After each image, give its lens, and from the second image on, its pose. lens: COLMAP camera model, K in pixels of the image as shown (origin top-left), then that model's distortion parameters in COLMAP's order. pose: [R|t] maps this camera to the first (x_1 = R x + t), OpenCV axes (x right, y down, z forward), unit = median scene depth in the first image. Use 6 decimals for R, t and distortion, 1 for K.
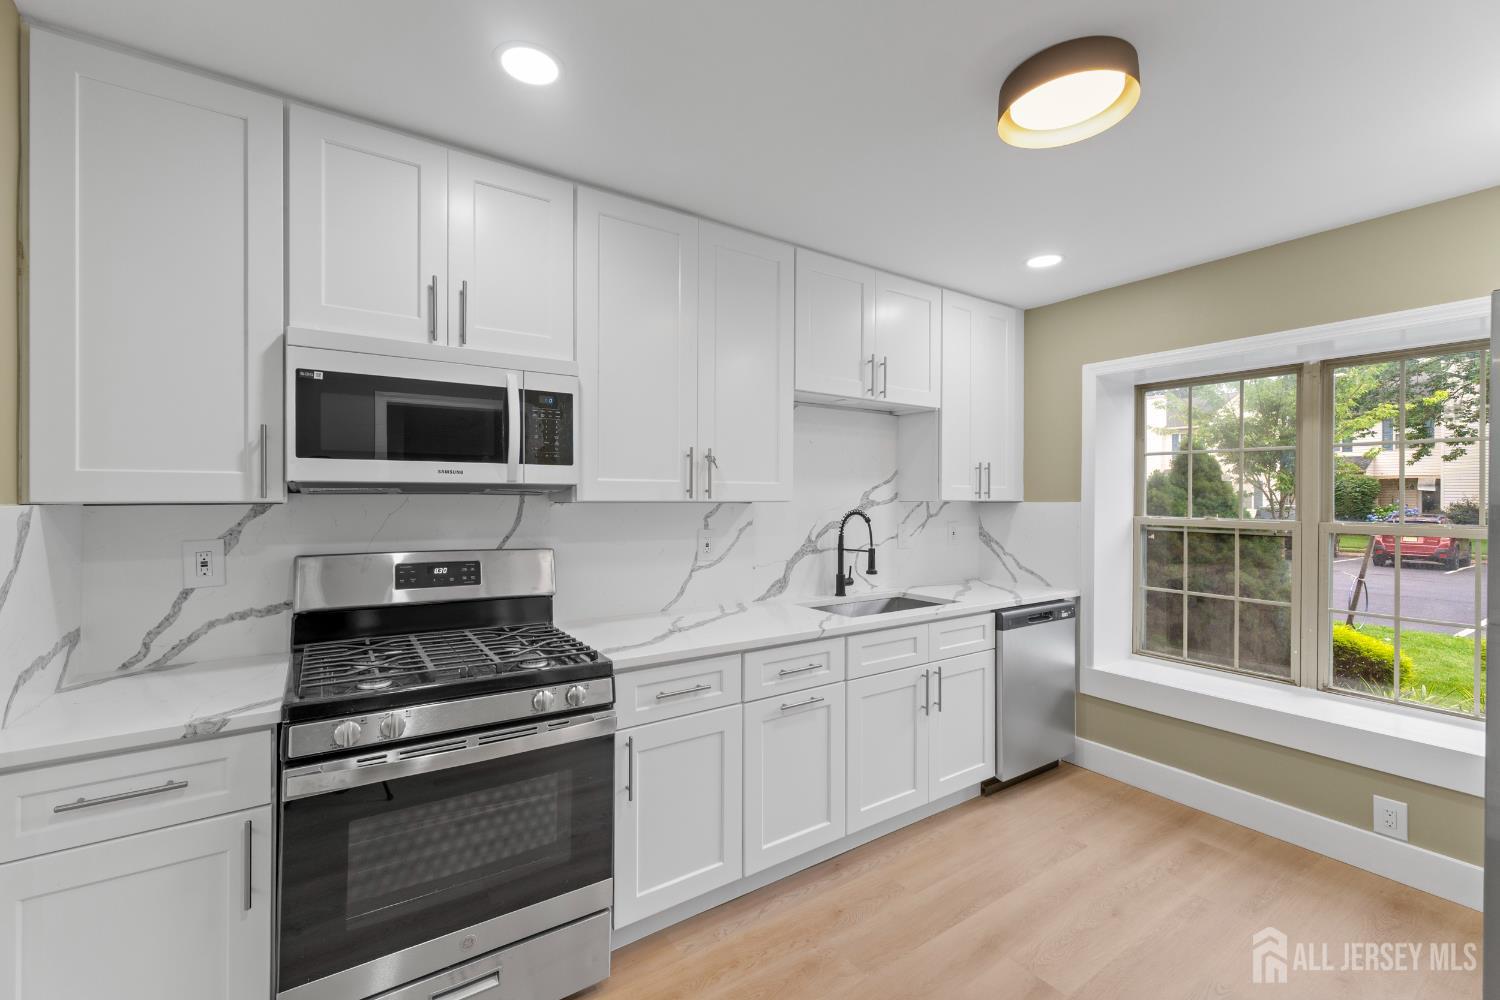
lens RADIAL K [[637.5, 0, 757.2], [0, 637.5, 495.6], [0, 0, 1]] dist [0.003302, 0.000996]
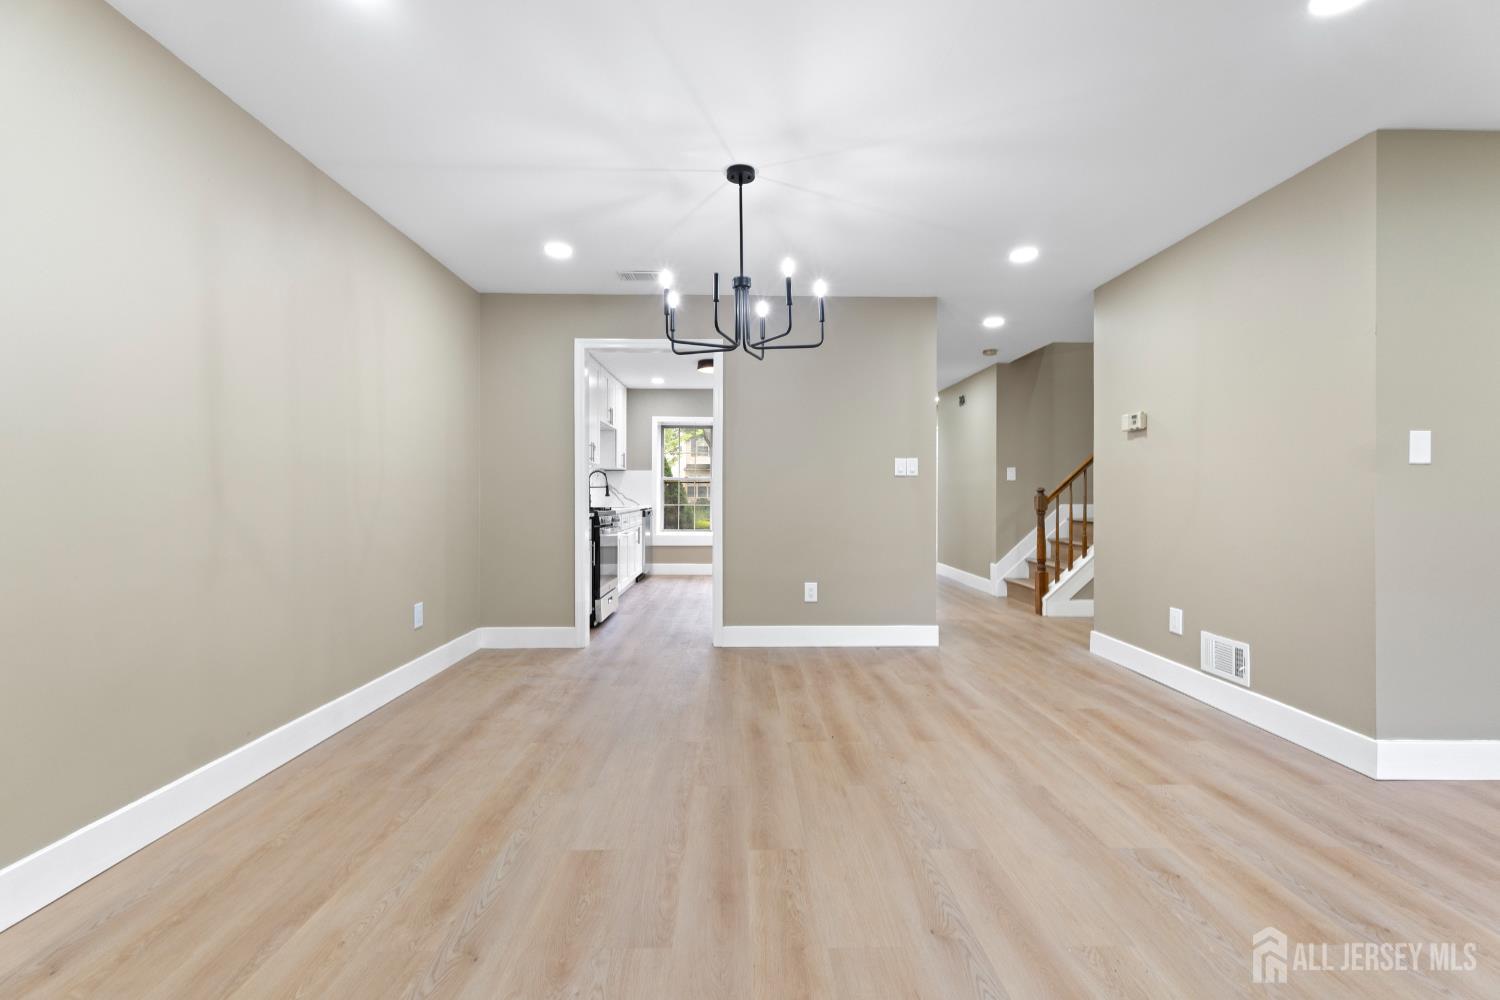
lens RADIAL K [[637.5, 0, 750.9], [0, 637.5, 490.0], [0, 0, 1]] dist [0.003302, 0.000996]
pose [[0.551222, 0.001338, 0.834358, -1.576644], [-0.002050, 0.999998, -0.000250, 0.100357], [-0.834356, -0.001572, 0.551223, -0.823952]]
